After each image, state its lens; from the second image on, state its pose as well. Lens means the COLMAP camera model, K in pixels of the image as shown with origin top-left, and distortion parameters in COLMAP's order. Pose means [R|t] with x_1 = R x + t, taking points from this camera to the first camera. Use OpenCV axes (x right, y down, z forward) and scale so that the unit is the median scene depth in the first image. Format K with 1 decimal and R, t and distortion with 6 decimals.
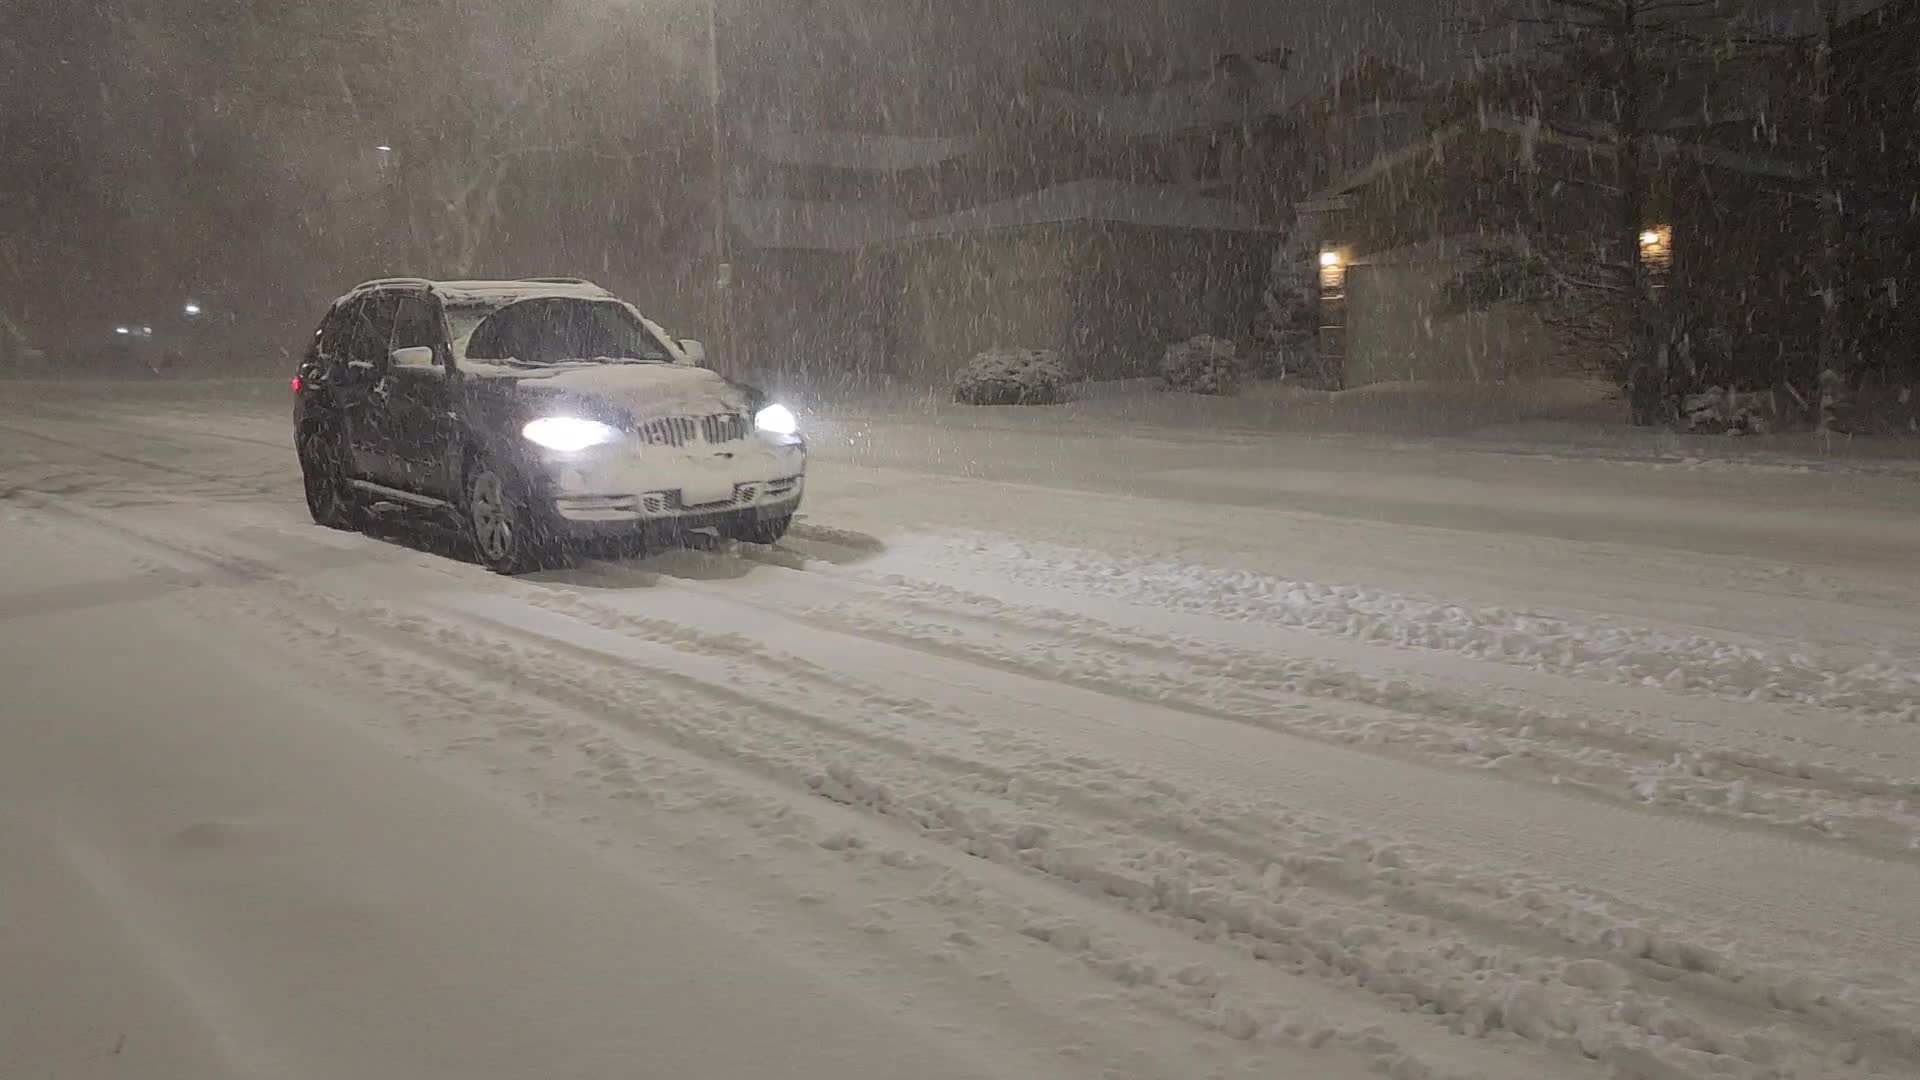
lens RADIAL K [[1652.9, 0, 959.7], [0, 1652.9, 540.1], [0, 0, 1]] dist [0.038433, -0.000887]
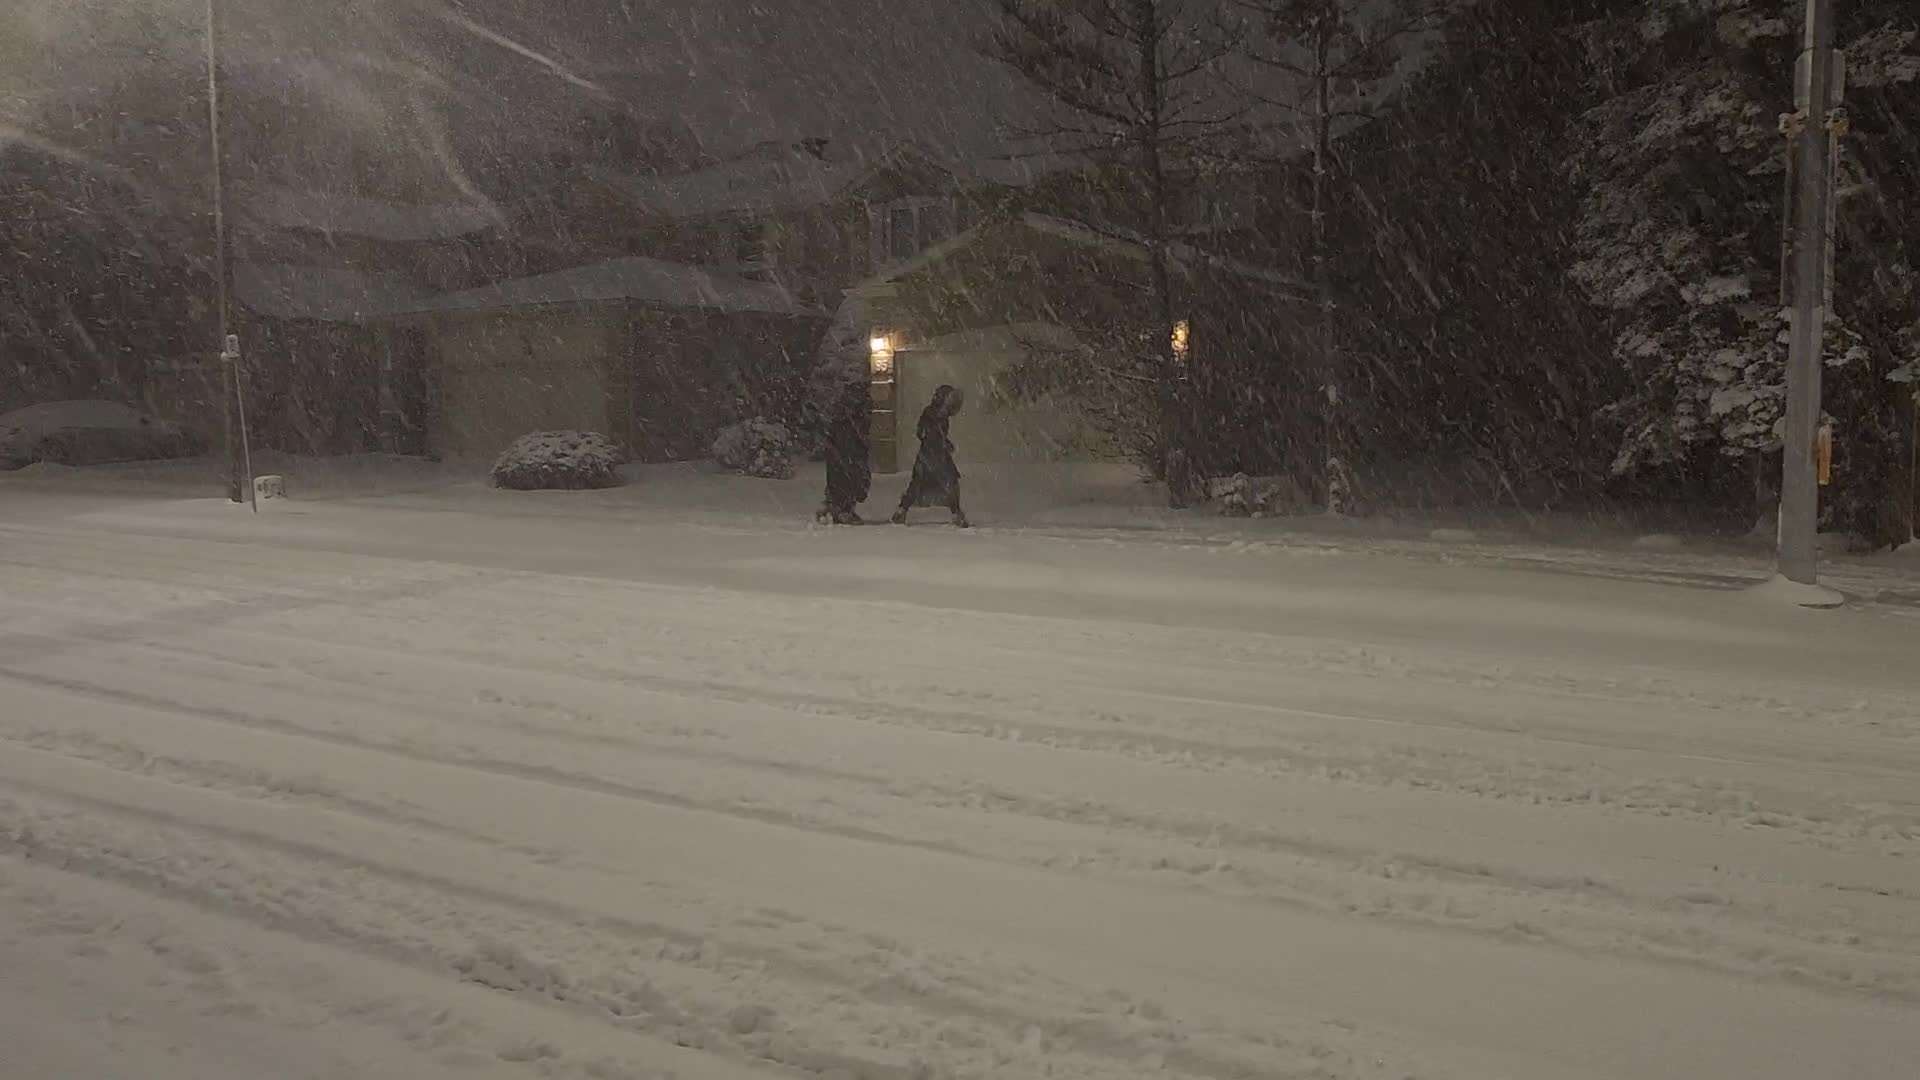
lens RADIAL K [[1652.9, 0, 959.7], [0, 1652.9, 540.1], [0, 0, 1]] dist [0.038433, -0.000887]
pose [[0.959040, -0.011825, 0.283025, -0.075377], [0.025216, 0.998726, -0.043718, -0.022010], [-0.282147, 0.049064, 0.958116, 0.108251]]
